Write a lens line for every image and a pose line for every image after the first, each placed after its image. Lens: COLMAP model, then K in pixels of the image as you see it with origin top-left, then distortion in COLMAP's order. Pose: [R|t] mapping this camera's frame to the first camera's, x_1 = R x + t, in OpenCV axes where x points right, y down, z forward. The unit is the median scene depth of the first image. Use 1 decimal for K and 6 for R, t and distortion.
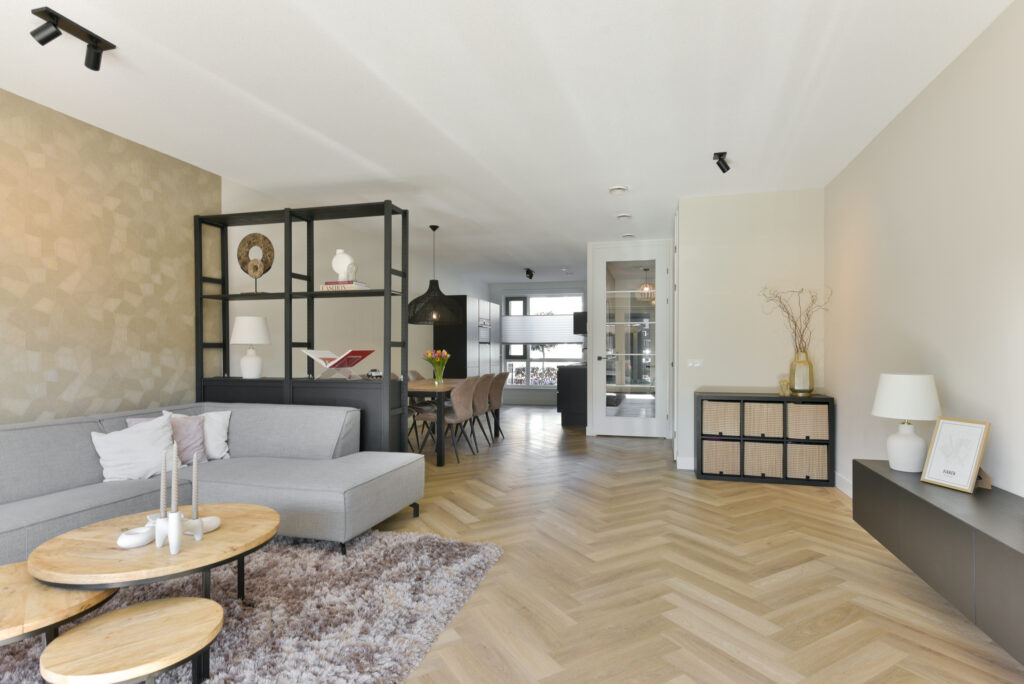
lens RADIAL K [[505.6, 0, 518.3], [0, 505.6, 350.6], [0, 0, 1]] dist [-0.000576, -0.000222]
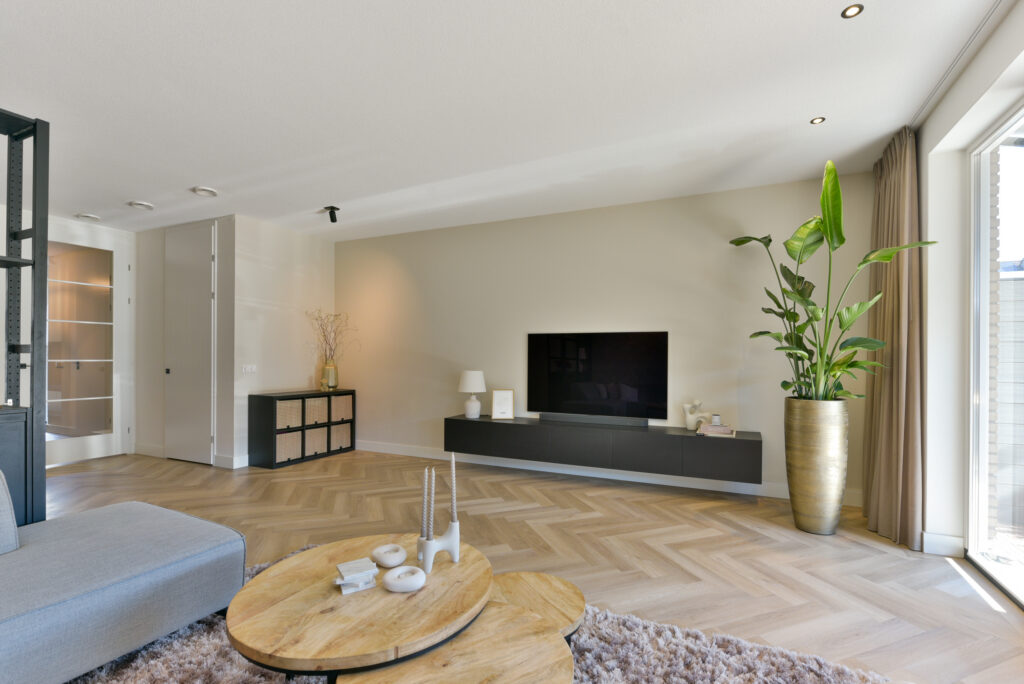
lens RADIAL K [[461.9, 0, 519.0], [0, 461.9, 339.3], [0, 0, 1]] dist [0.000299, -0.000142]
pose [[0.199718, 0.041988, 0.978953, -1.005691], [-0.008918, 0.999118, -0.041034, -0.004100], [-0.979813, -0.000536, 0.199916, 0.432006]]
